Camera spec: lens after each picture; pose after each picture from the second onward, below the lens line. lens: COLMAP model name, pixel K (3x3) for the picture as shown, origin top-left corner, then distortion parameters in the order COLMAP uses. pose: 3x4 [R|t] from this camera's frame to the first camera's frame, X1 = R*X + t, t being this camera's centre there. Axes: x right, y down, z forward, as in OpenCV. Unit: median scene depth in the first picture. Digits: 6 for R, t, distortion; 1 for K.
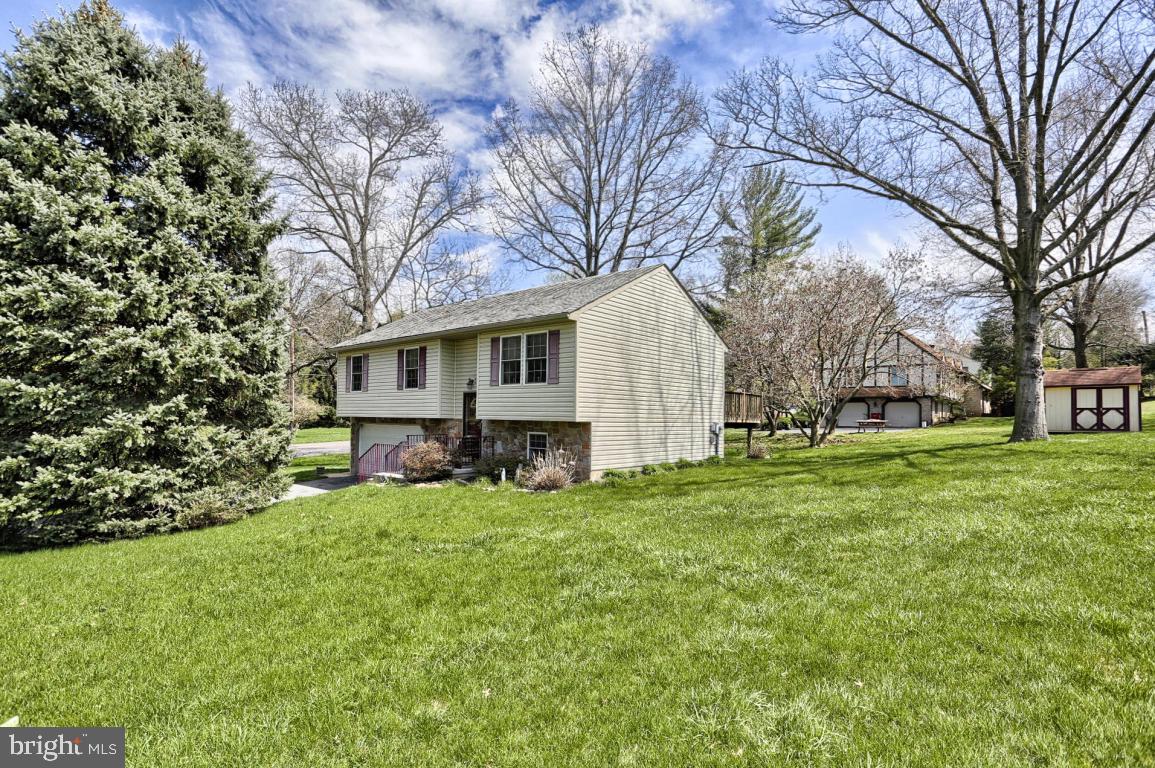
lens RADIAL K [[583.4, 0, 577.5], [0, 583.4, 384.0], [0, 0, 1]] dist [-0.073406, 0.031963]
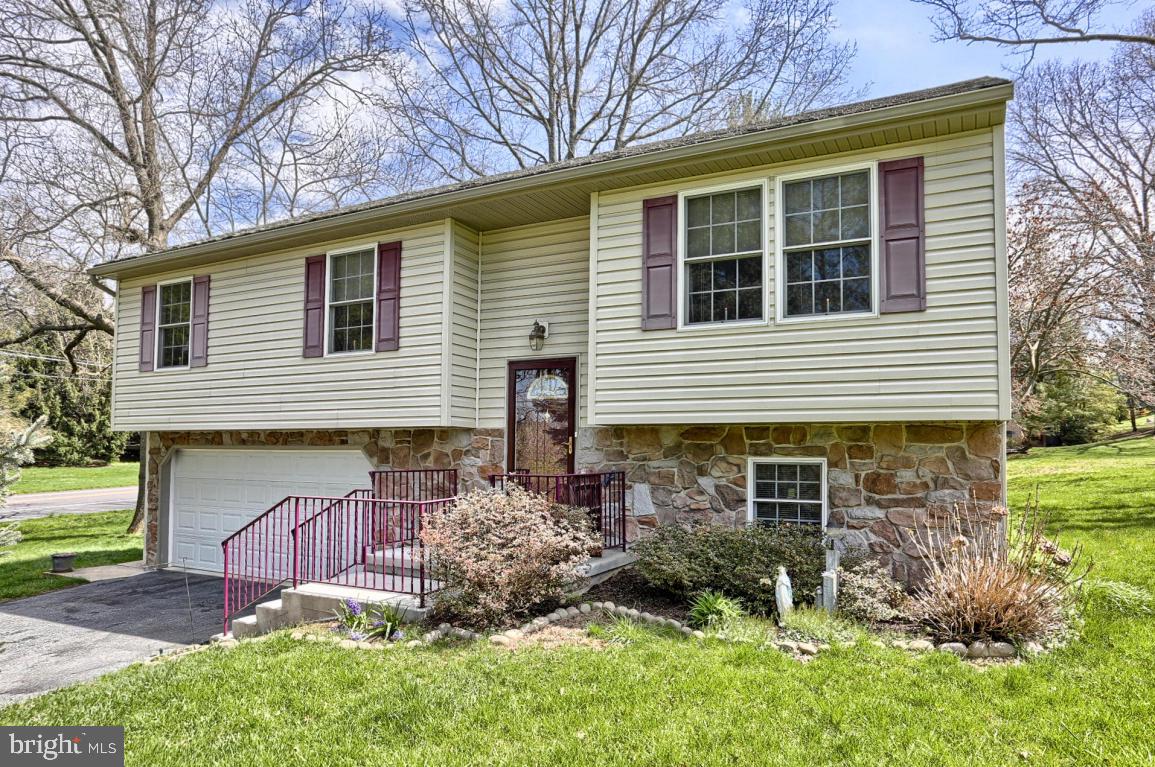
lens RADIAL K [[715.6, 0, 576.8], [0, 715.6, 411.6], [0, 0, 1]] dist [-0.007428, 0.001609]
pose [[0.971296, 0.012153, 0.237563, -0.258009], [-0.011442, 0.999925, -0.004370, 0.048961], [-0.237598, 0.001527, 0.971362, 0.507077]]
